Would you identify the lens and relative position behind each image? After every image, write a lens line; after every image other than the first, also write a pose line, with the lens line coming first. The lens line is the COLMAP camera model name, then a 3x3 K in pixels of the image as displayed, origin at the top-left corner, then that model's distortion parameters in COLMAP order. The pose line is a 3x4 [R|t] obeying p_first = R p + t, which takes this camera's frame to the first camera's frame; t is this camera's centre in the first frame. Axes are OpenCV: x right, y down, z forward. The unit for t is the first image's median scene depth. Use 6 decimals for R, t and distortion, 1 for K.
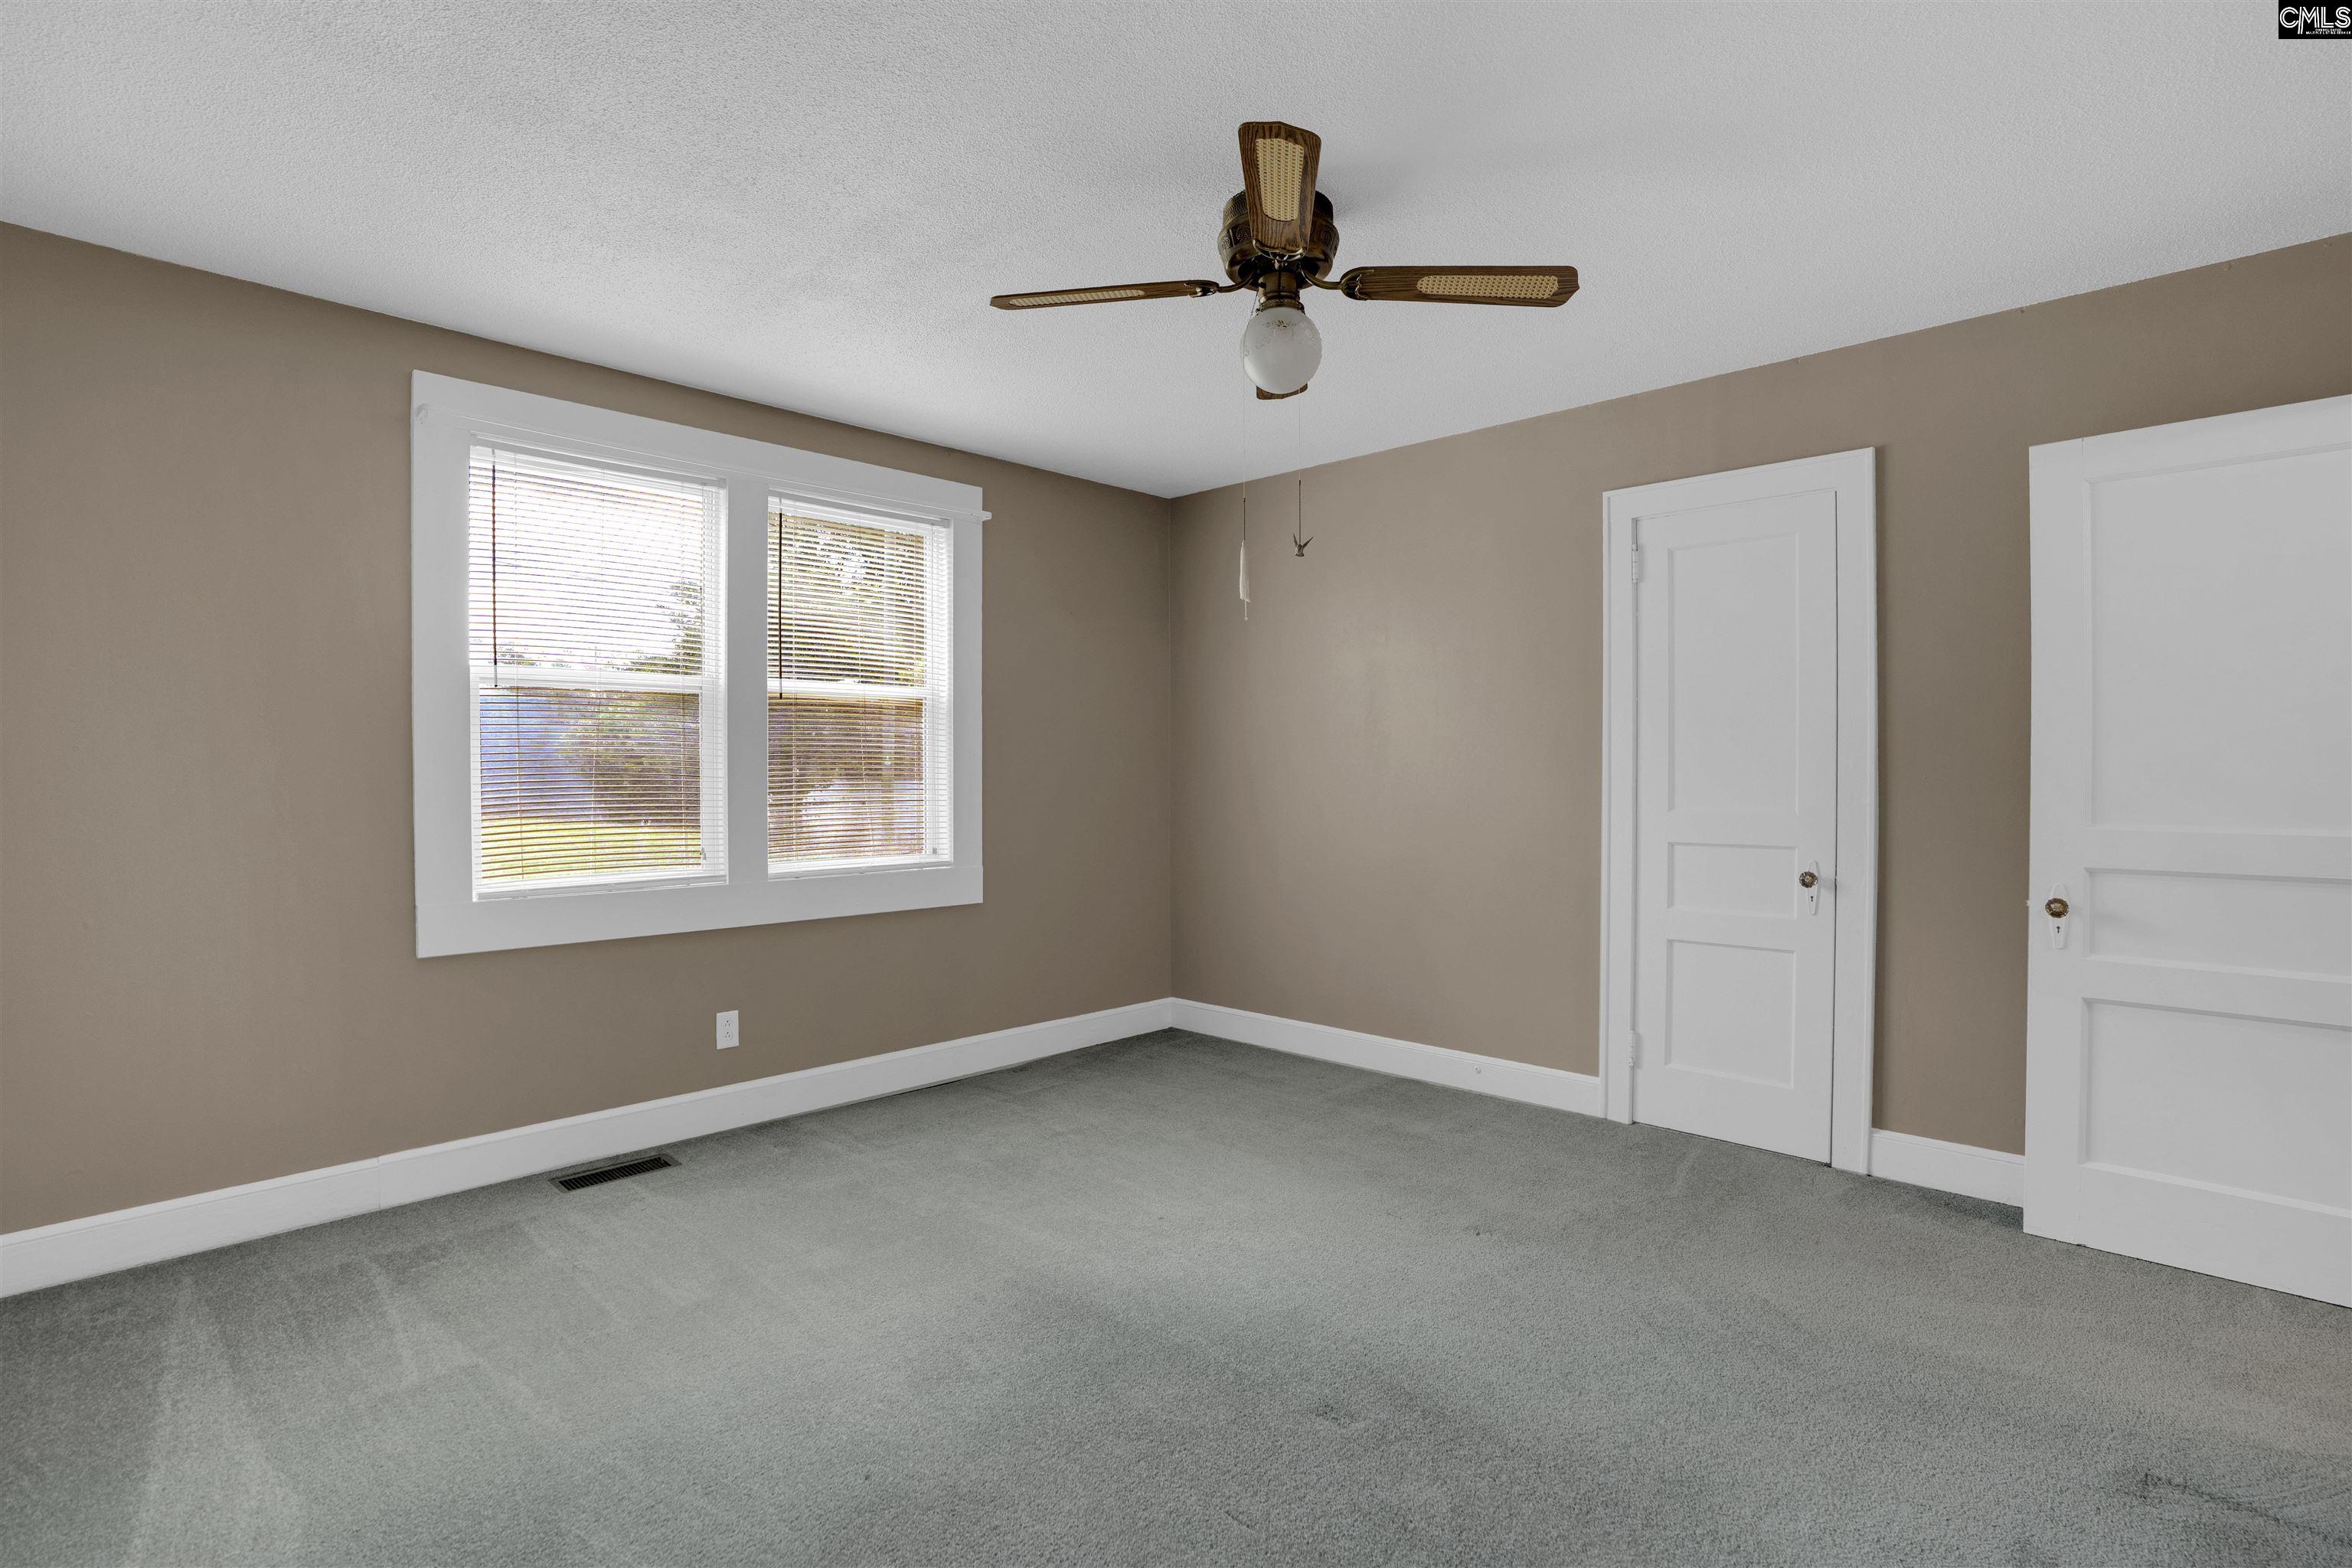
lens RADIAL K [[1118.9, 0, 1176.0], [0, 1118.9, 784.0], [0, 0, 1]] dist [-0.080672, 0.035194]
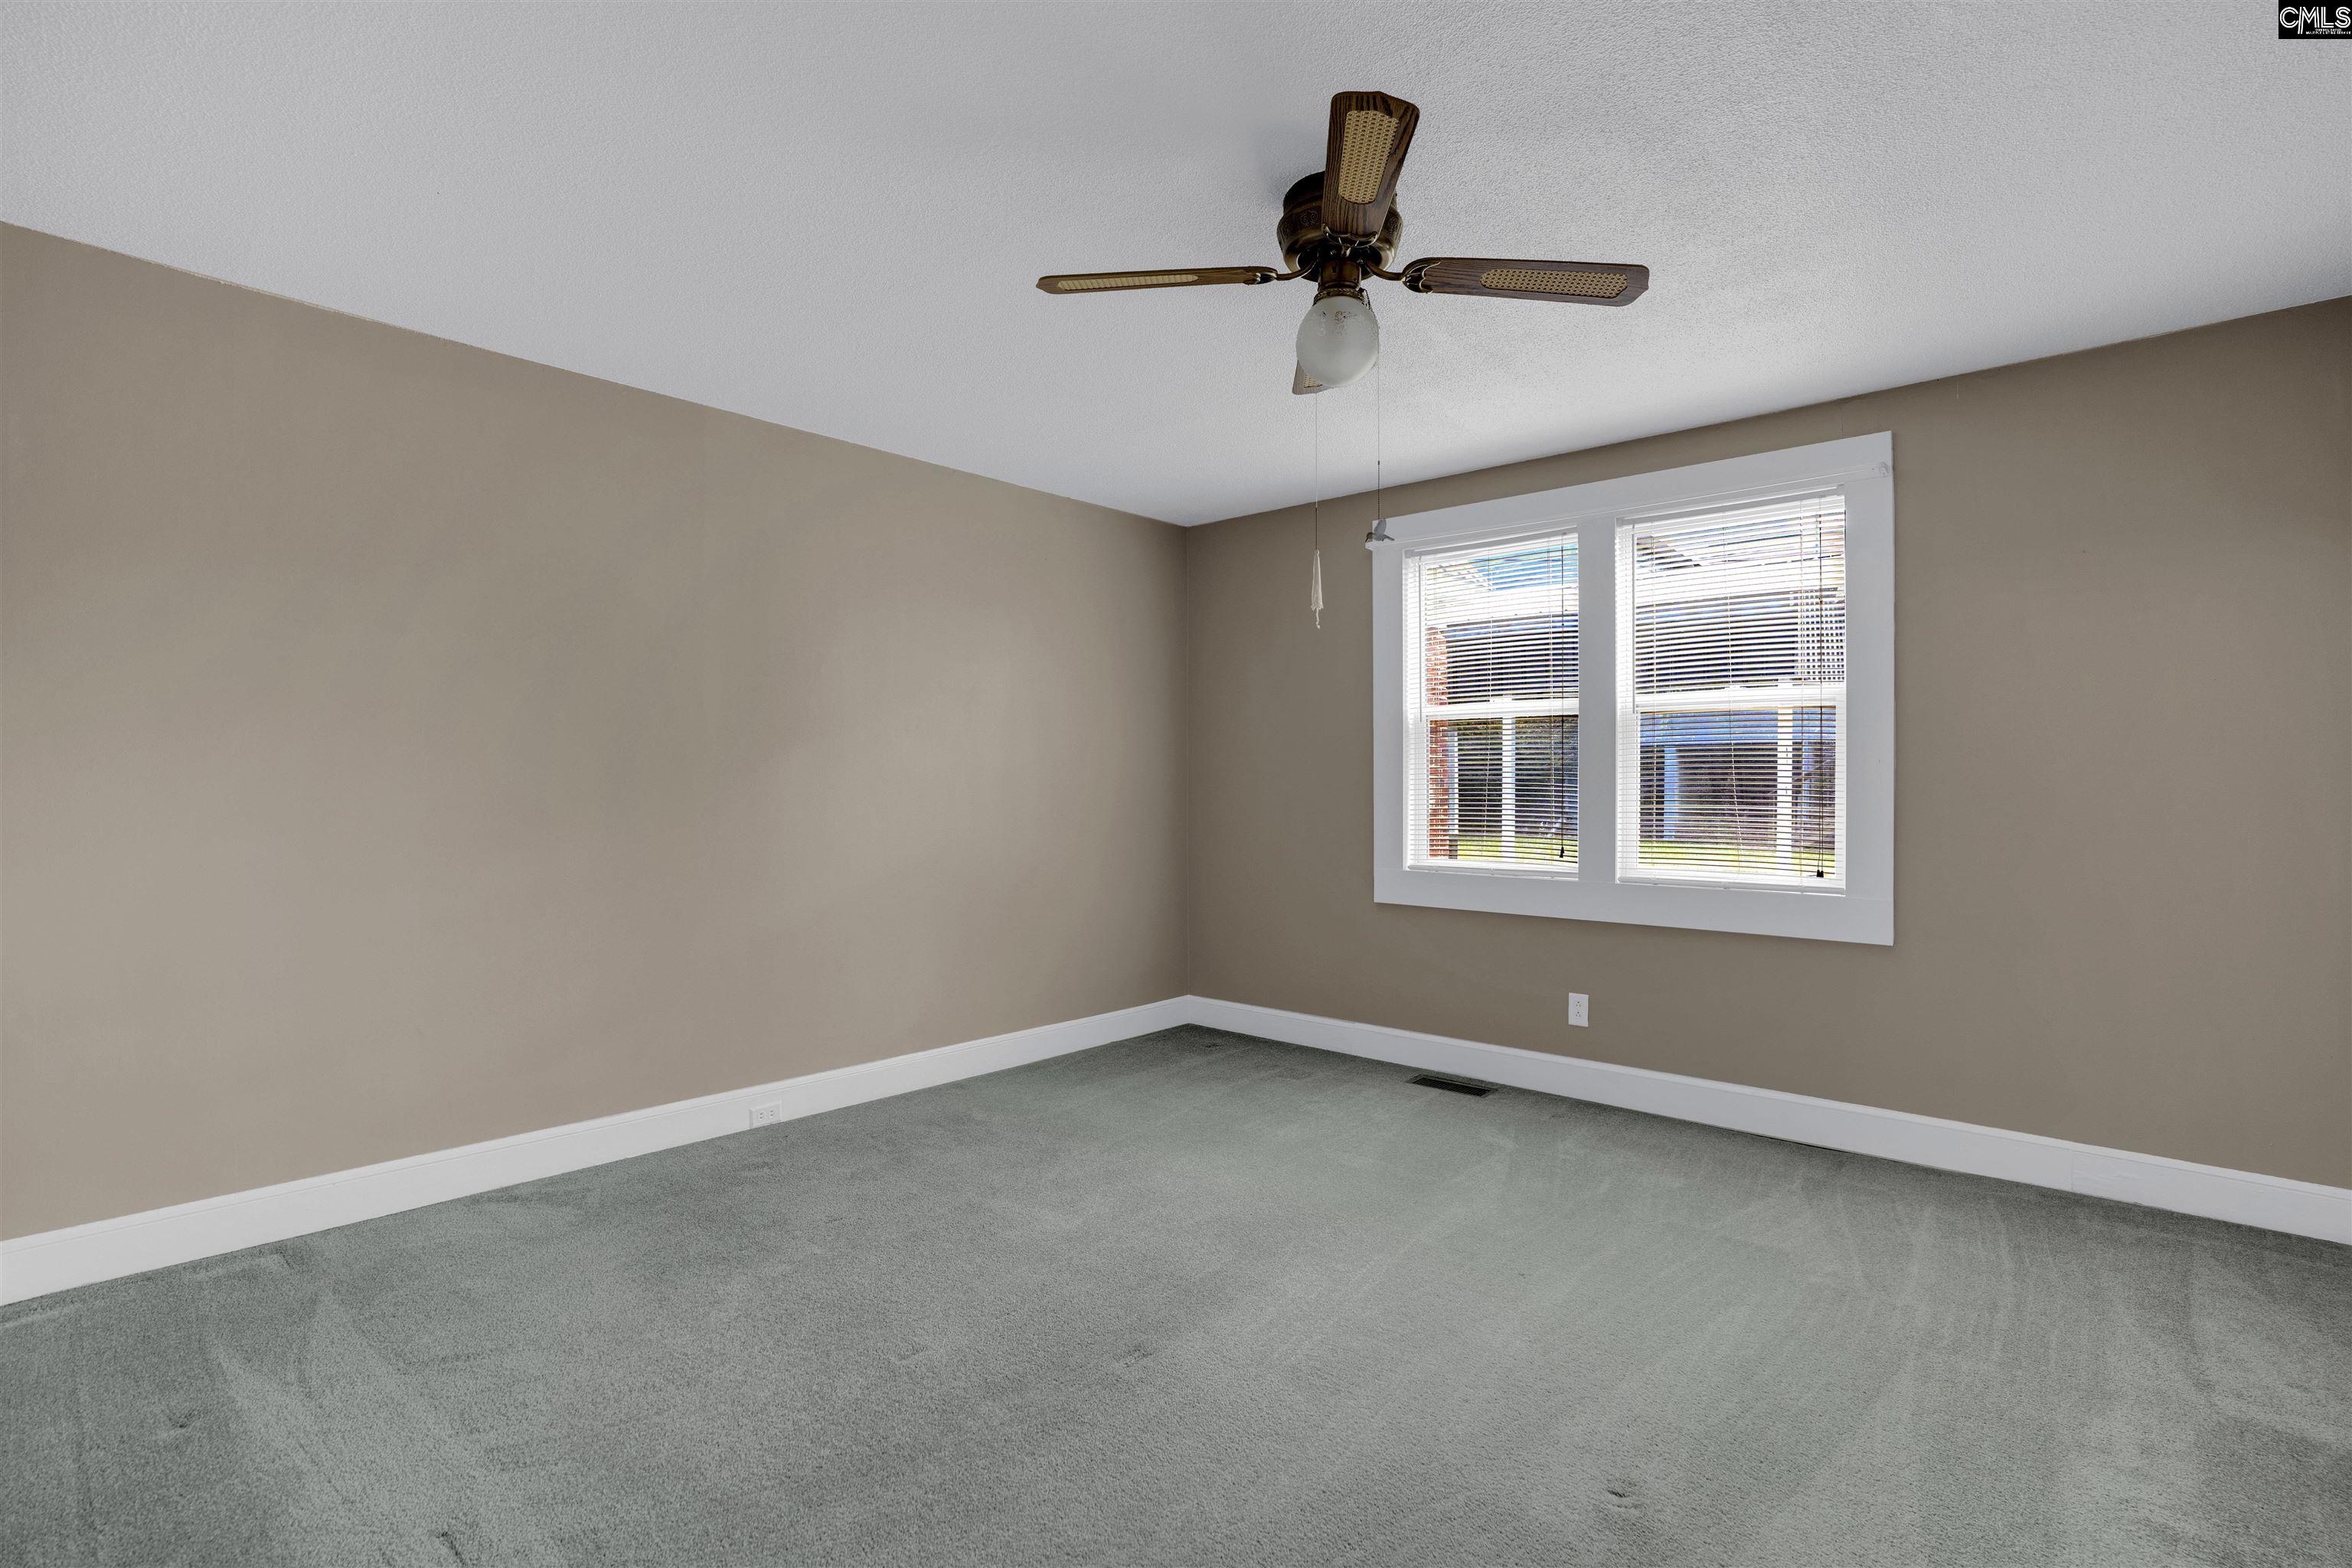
lens RADIAL K [[1118.9, 0, 1176.0], [0, 1118.9, 784.0], [0, 0, 1]] dist [-0.080672, 0.035194]
pose [[0.011944, 0.000223, -0.999929, 0.781264], [-0.013238, 0.999912, 0.000065, -0.002739], [0.999841, 0.013236, 0.011946, 0.622350]]
